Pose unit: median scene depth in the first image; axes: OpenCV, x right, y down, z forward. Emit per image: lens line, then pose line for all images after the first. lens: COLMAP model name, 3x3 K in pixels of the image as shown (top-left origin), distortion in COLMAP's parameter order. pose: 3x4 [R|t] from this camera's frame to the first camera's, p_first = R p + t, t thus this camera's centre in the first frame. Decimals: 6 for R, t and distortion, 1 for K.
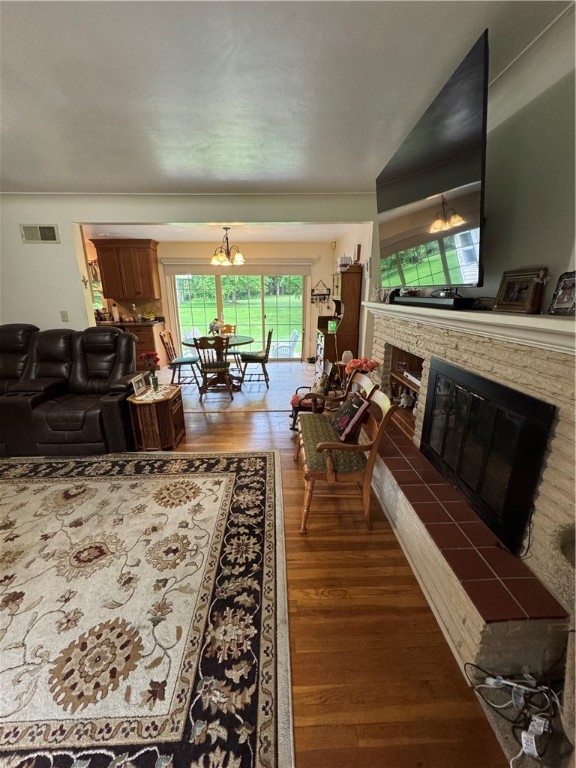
lens RADIAL K [[306.6, 0, 288.0], [0, 306.6, 384.0], [0, 0, 1]] dist [-0.000198, 0.000245]
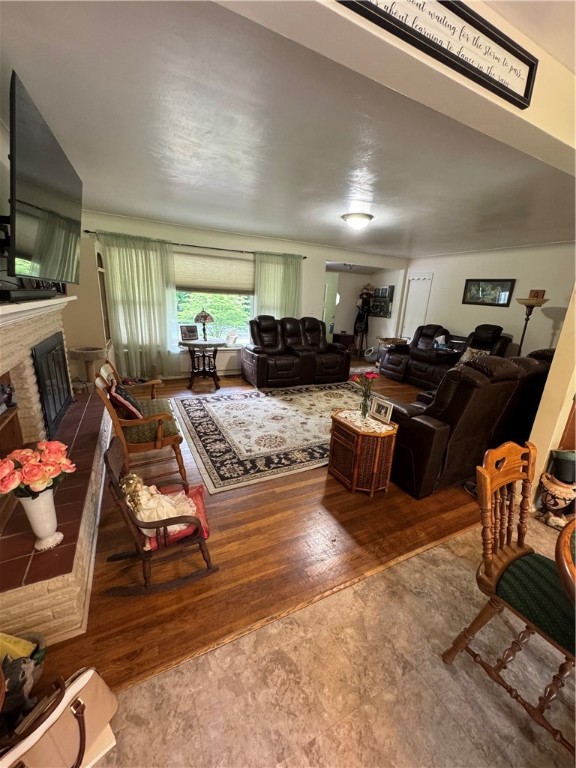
lens RADIAL K [[306.6, 0, 288.0], [0, 306.6, 384.0], [0, 0, 1]] dist [-0.000198, 0.000245]
pose [[-0.908413, 0.070872, -0.412023, 0.116001], [-0.164423, 0.845544, 0.507957, -0.557221], [0.384383, 0.529181, -0.756450, 1.873673]]
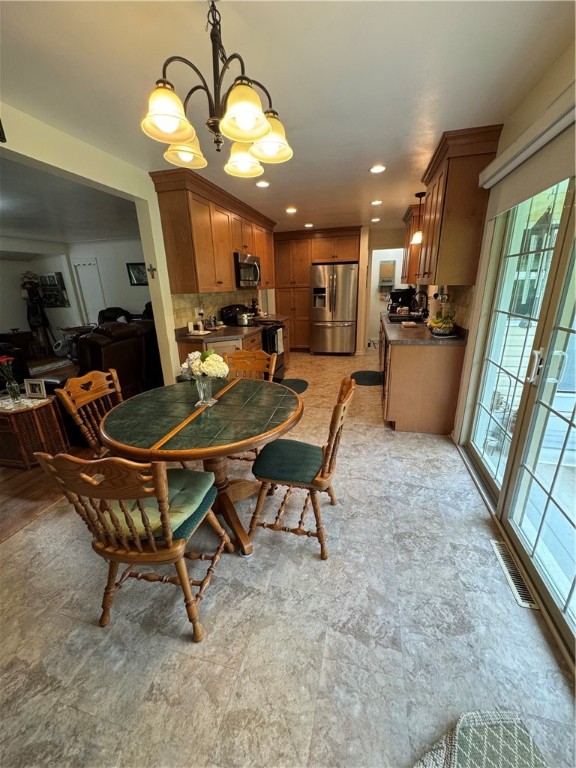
lens RADIAL K [[306.6, 0, 288.0], [0, 306.6, 384.0], [0, 0, 1]] dist [-0.000198, 0.000245]
pose [[-0.287957, 0.304172, -0.908053, 0.154698], [-0.239713, 0.895135, 0.375861, -0.664162], [0.927156, 0.325904, -0.184847, 2.310157]]
